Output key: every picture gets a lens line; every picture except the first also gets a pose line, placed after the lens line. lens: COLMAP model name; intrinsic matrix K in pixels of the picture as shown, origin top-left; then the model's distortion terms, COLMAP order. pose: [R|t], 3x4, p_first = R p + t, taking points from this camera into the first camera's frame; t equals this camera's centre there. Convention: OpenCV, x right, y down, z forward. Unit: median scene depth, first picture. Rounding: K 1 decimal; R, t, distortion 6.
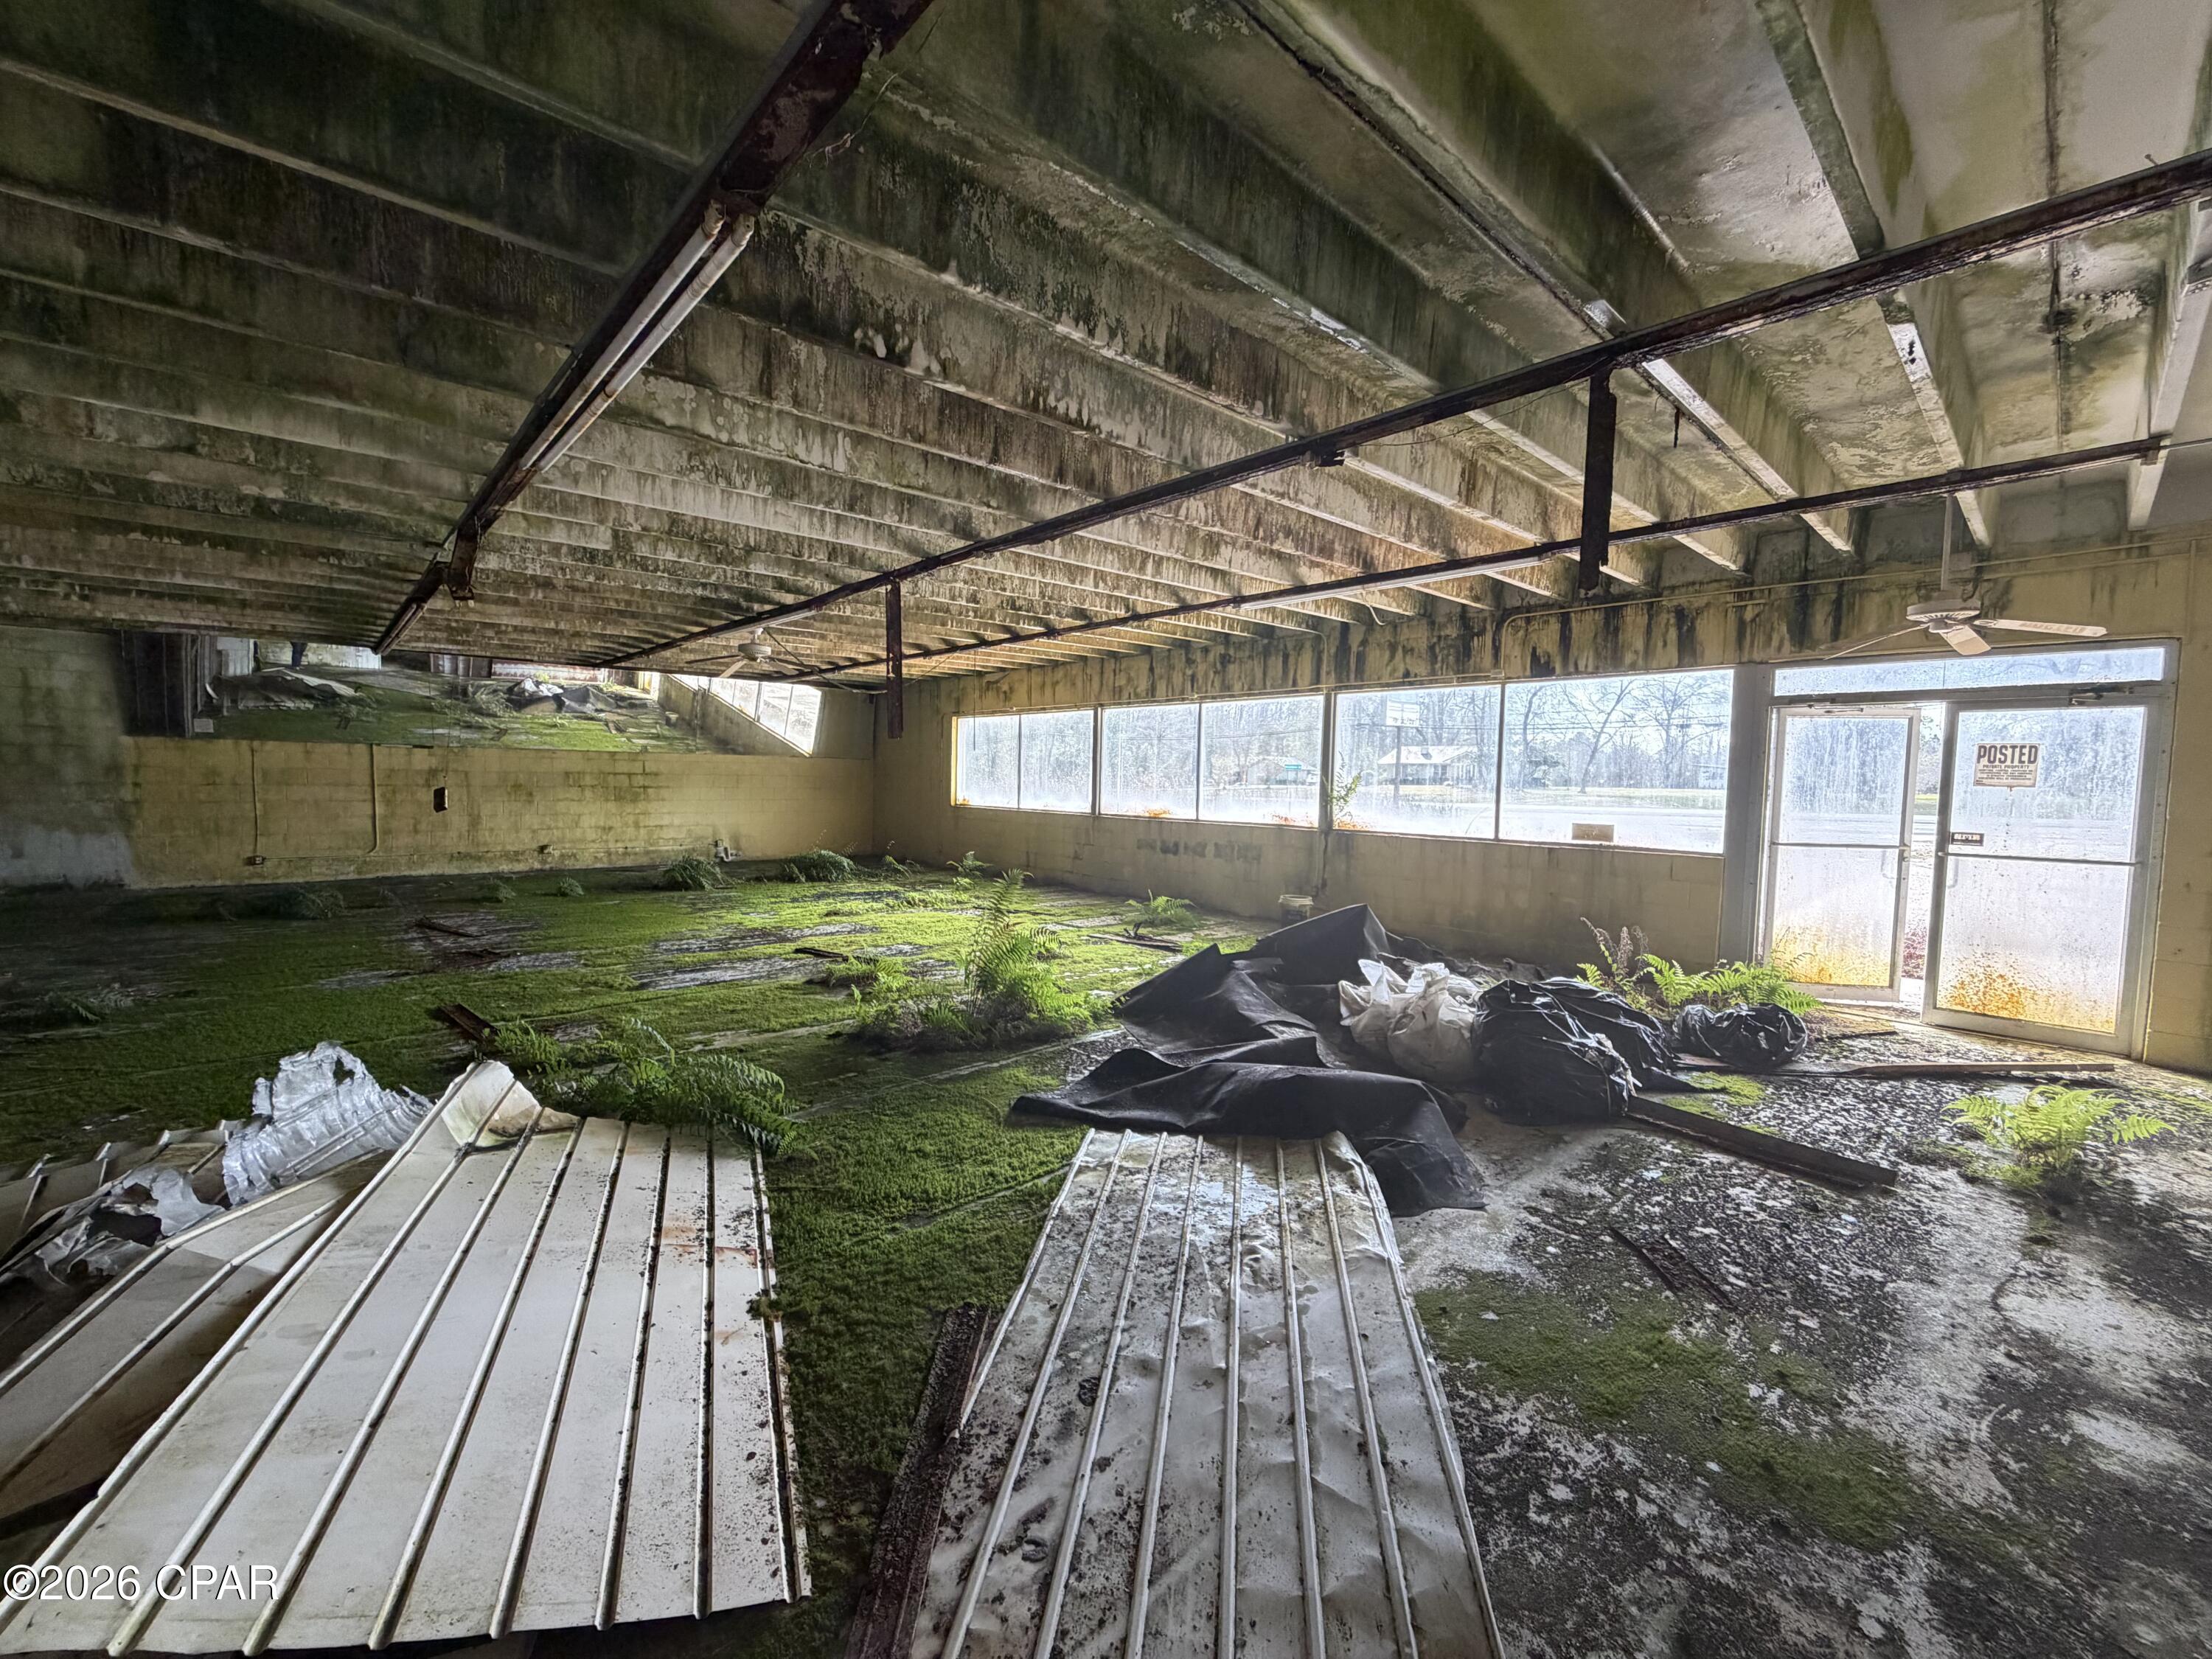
lens RADIAL K [[881.5, 0, 1106.8], [0, 881.5, 828.6], [0, 0, 1]] dist [0.000647, -0.000306]
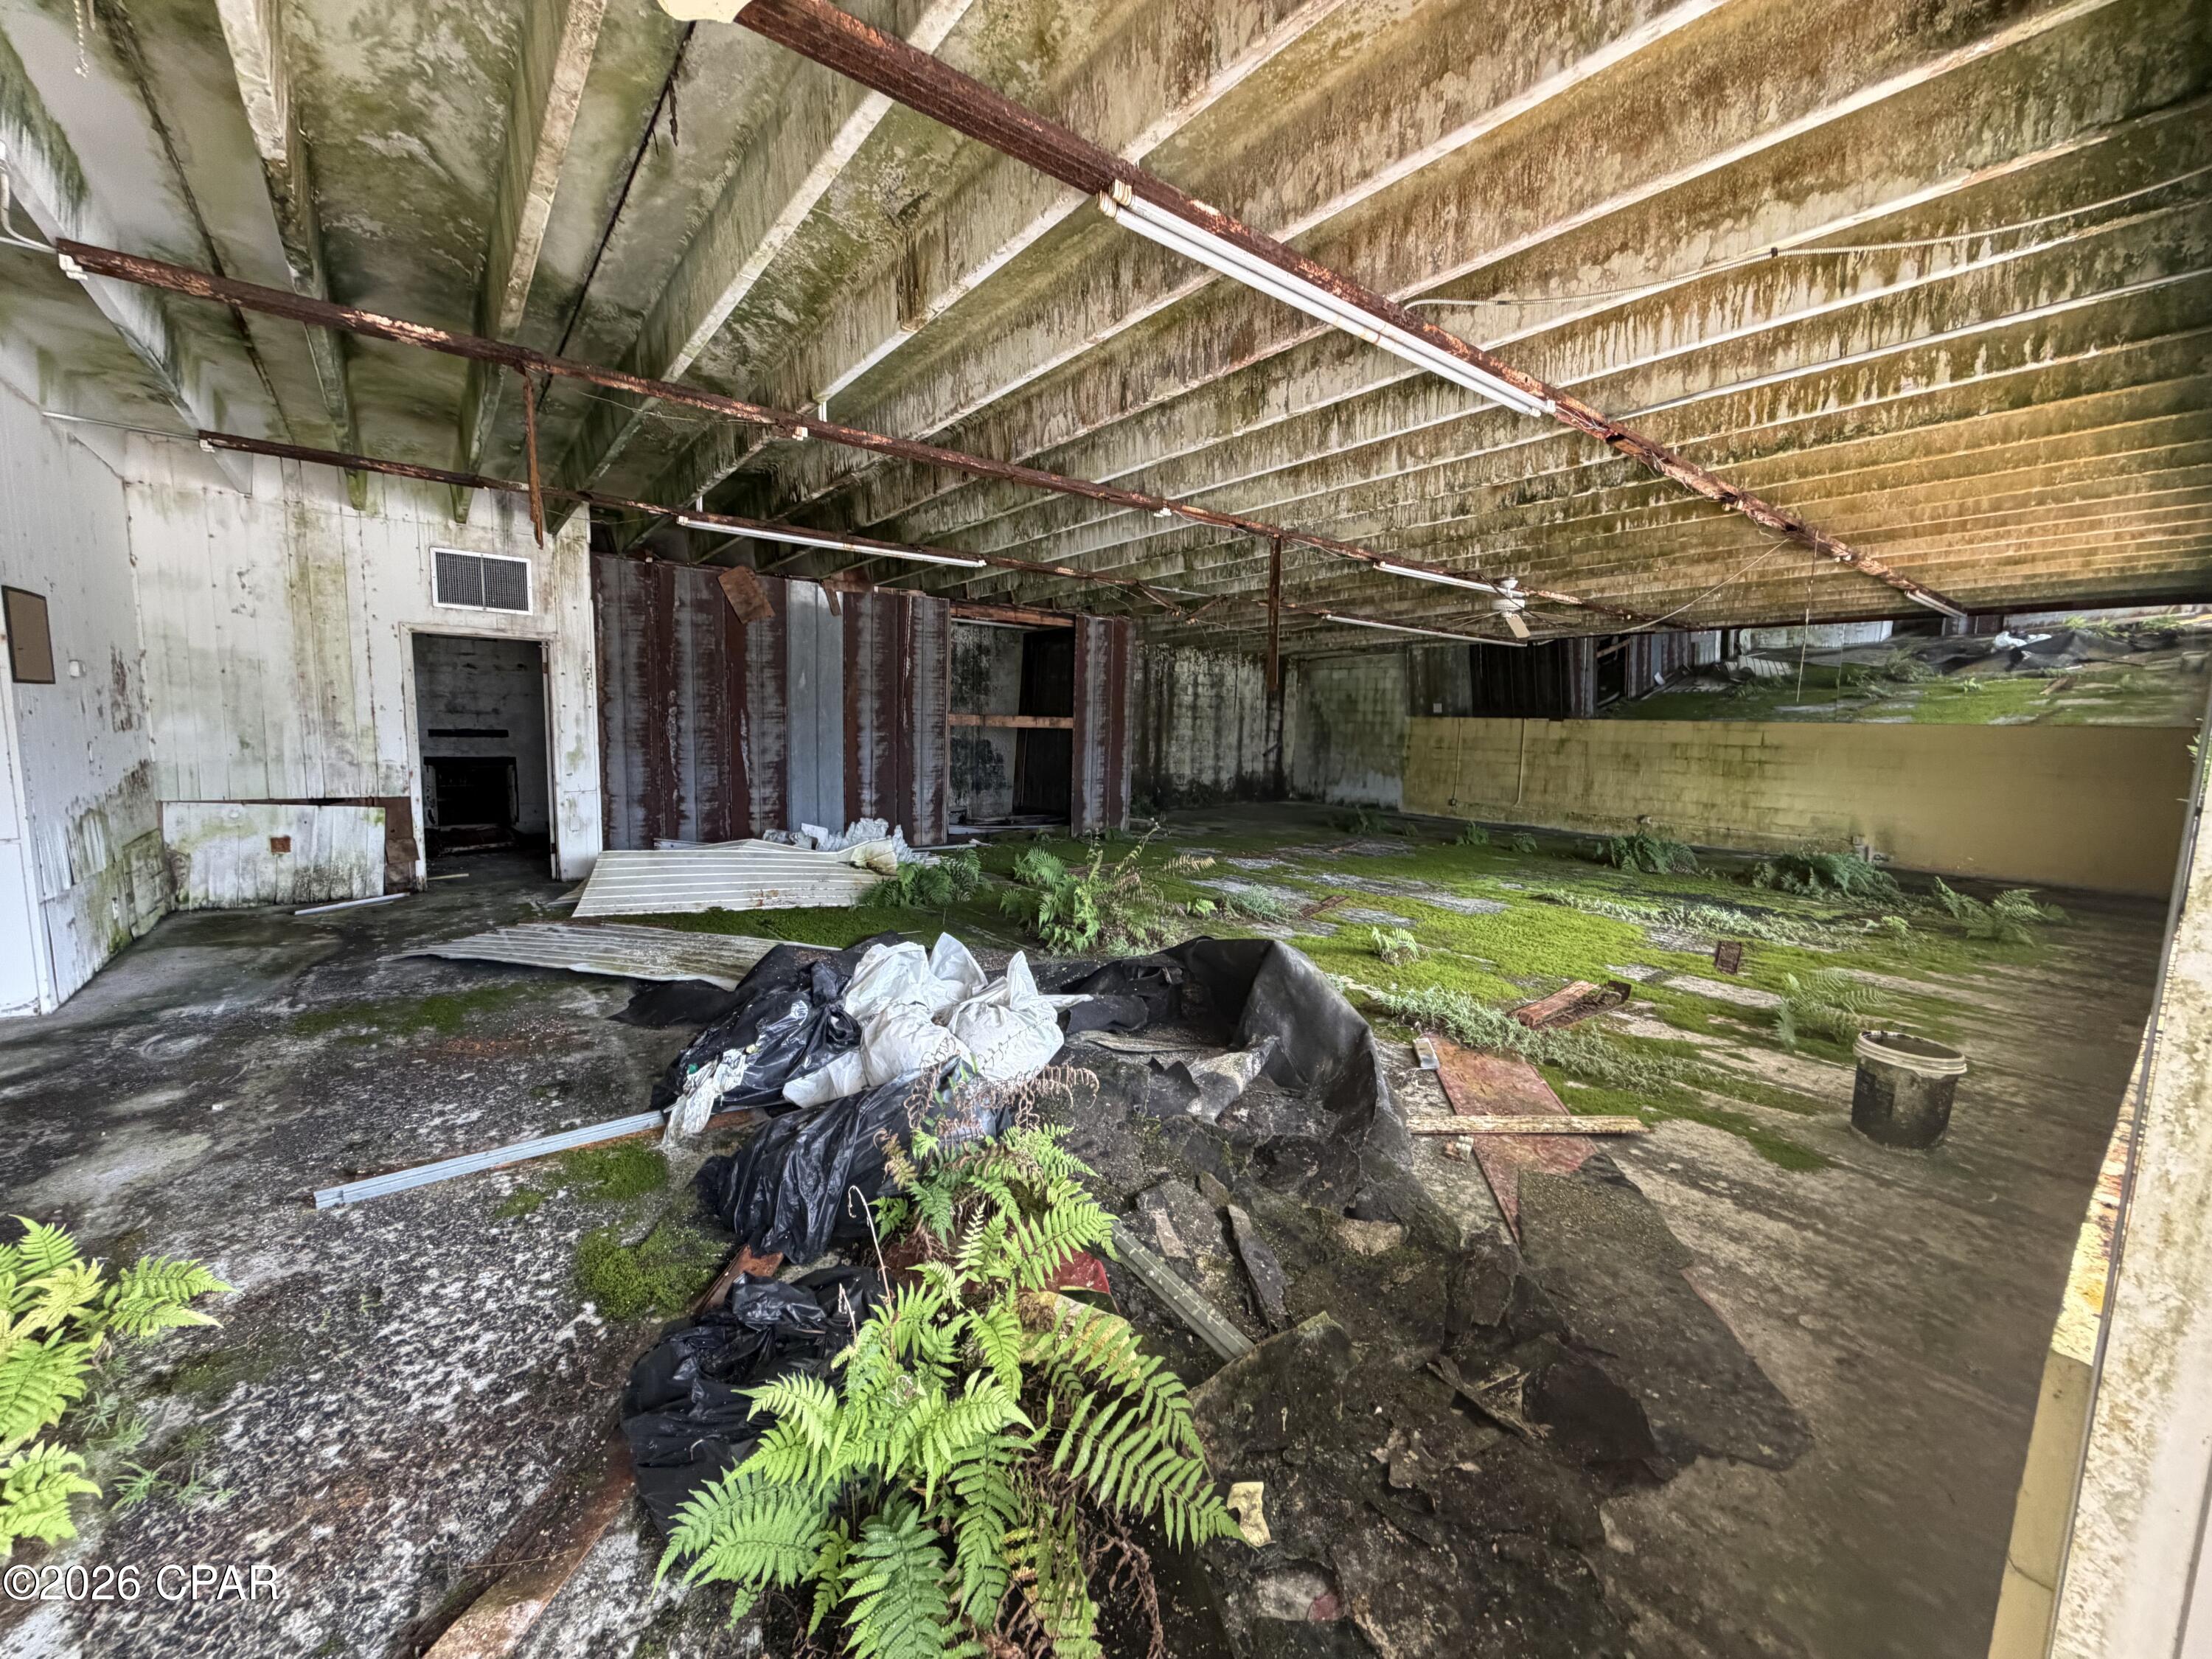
lens RADIAL K [[881.5, 0, 1103.5], [0, 881.5, 831.3], [0, 0, 1]] dist [0.000647, -0.000306]
pose [[-0.078602, 0.099750, -0.991903, 1.679553], [-0.088516, 0.990353, 0.106609, -0.065324], [0.992969, 0.096179, -0.069014, 1.821065]]
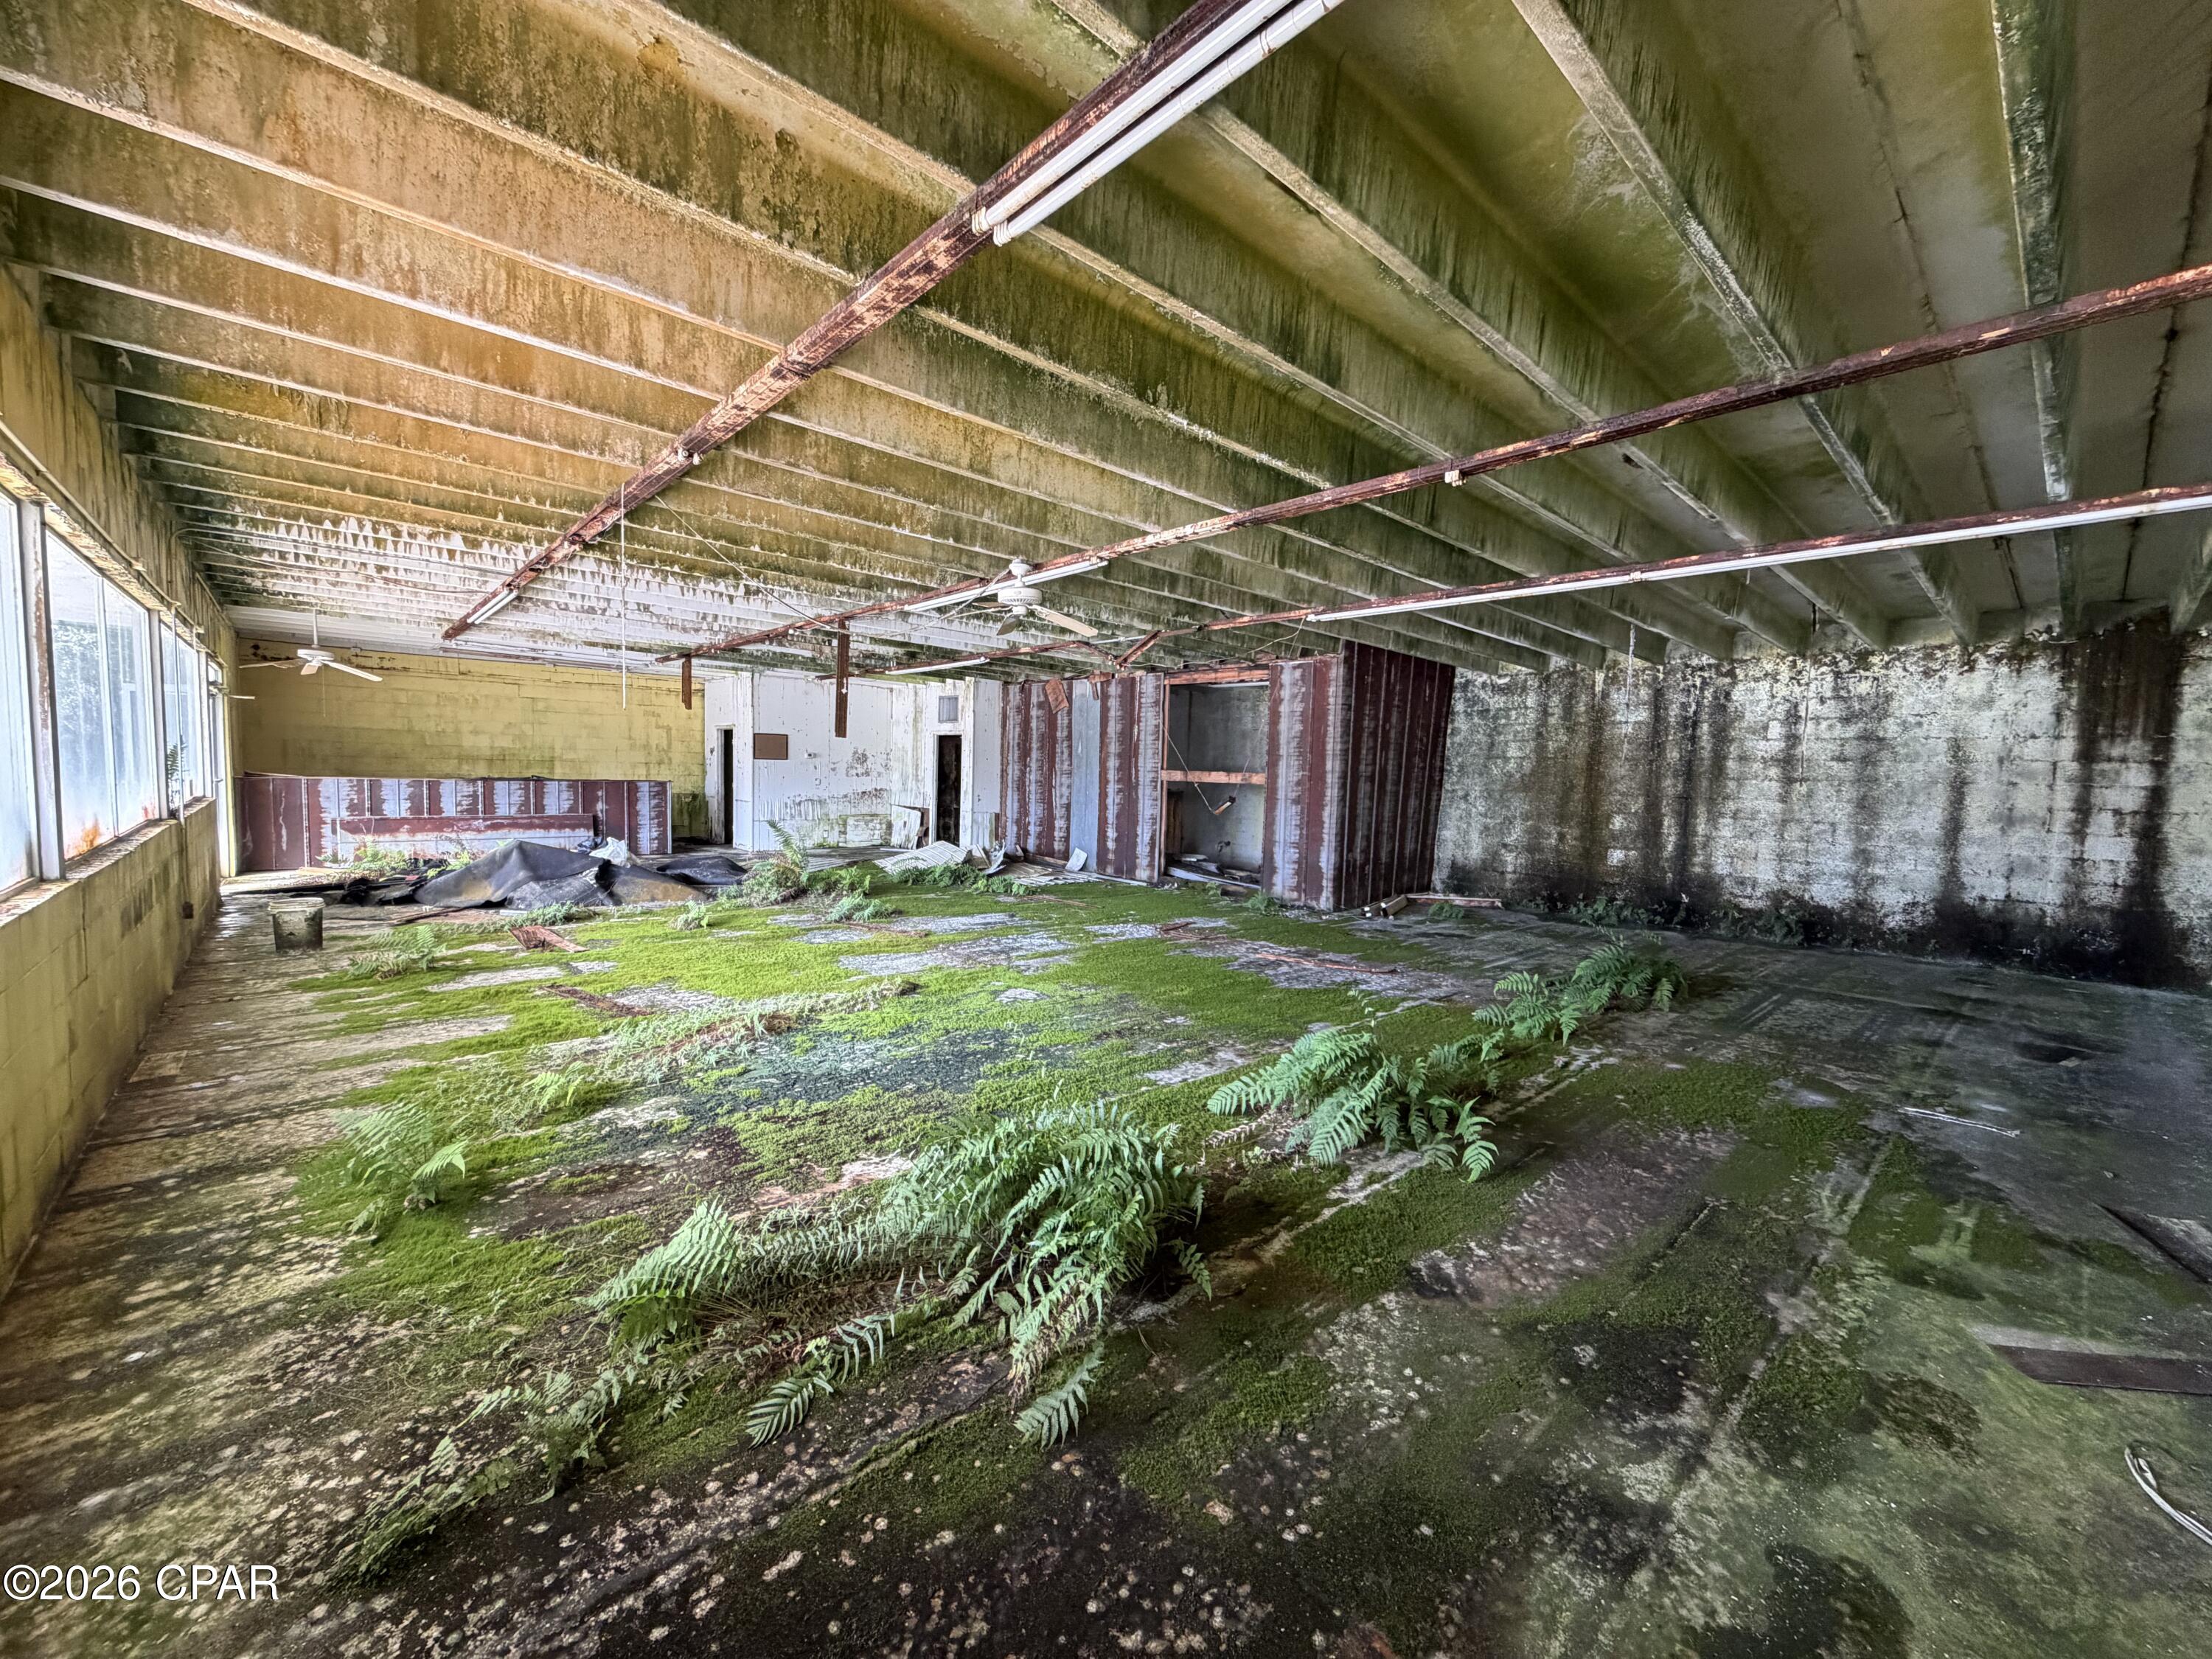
lens RADIAL K [[881.5, 0, 1110.9], [0, 881.5, 834.3], [0, 0, 1]] dist [0.000647, -0.000306]
pose [[-0.998779, -0.049288, 0.003265, -1.369102], [-0.048428, 0.990082, 0.131879, -0.314294], [-0.009732, 0.131560, -0.991260, 4.784459]]
